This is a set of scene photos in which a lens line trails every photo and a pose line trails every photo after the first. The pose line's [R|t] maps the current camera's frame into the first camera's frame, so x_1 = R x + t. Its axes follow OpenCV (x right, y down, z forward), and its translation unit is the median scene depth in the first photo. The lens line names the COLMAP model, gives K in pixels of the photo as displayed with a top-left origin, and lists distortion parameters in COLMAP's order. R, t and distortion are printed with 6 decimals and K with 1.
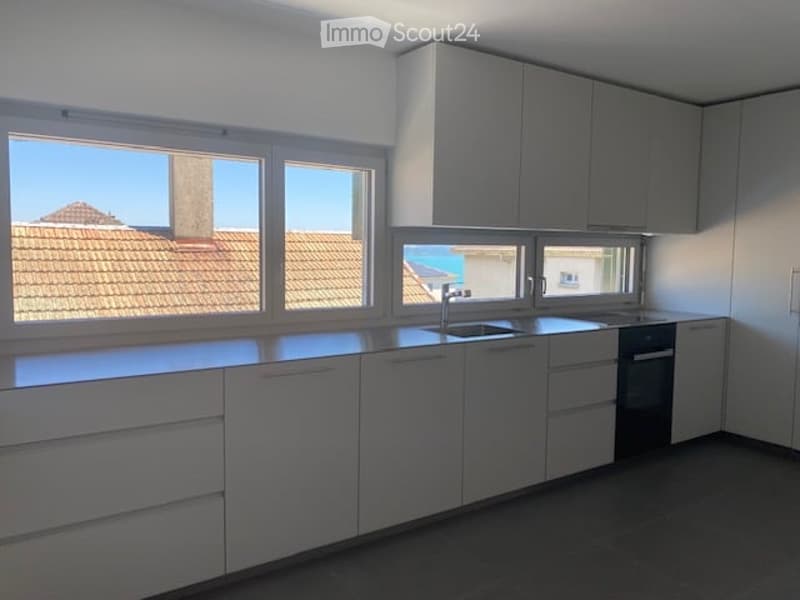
lens RADIAL K [[613.8, 0, 407.0], [0, 613.8, 297.5], [0, 0, 1]] dist [0.012746, 0.008881]
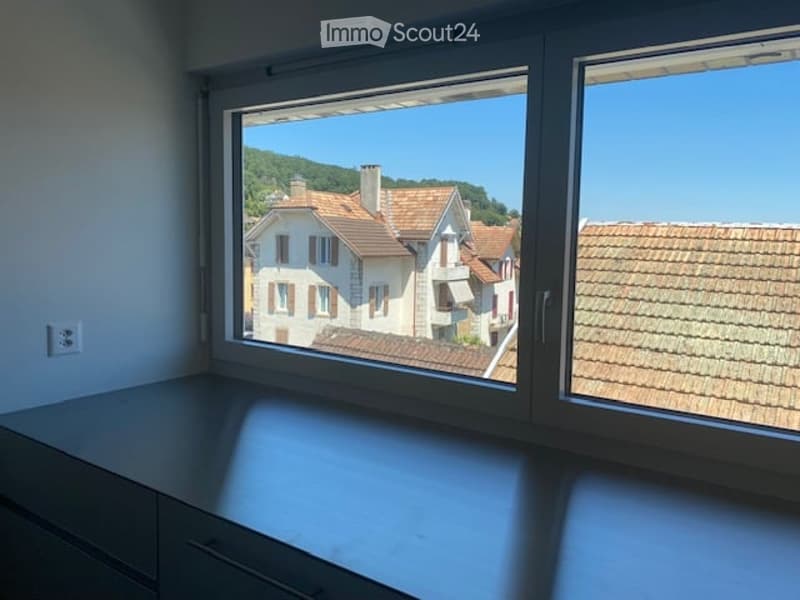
lens RADIAL K [[613.8, 0, 419.6], [0, 613.8, 297.8], [0, 0, 1]] dist [0.048266, 0.000993]
pose [[0.371614, 0.082072, -0.924753, 0.135086], [-0.087151, 0.994770, 0.053264, -0.050820], [0.924288, 0.060800, 0.376823, 0.553055]]
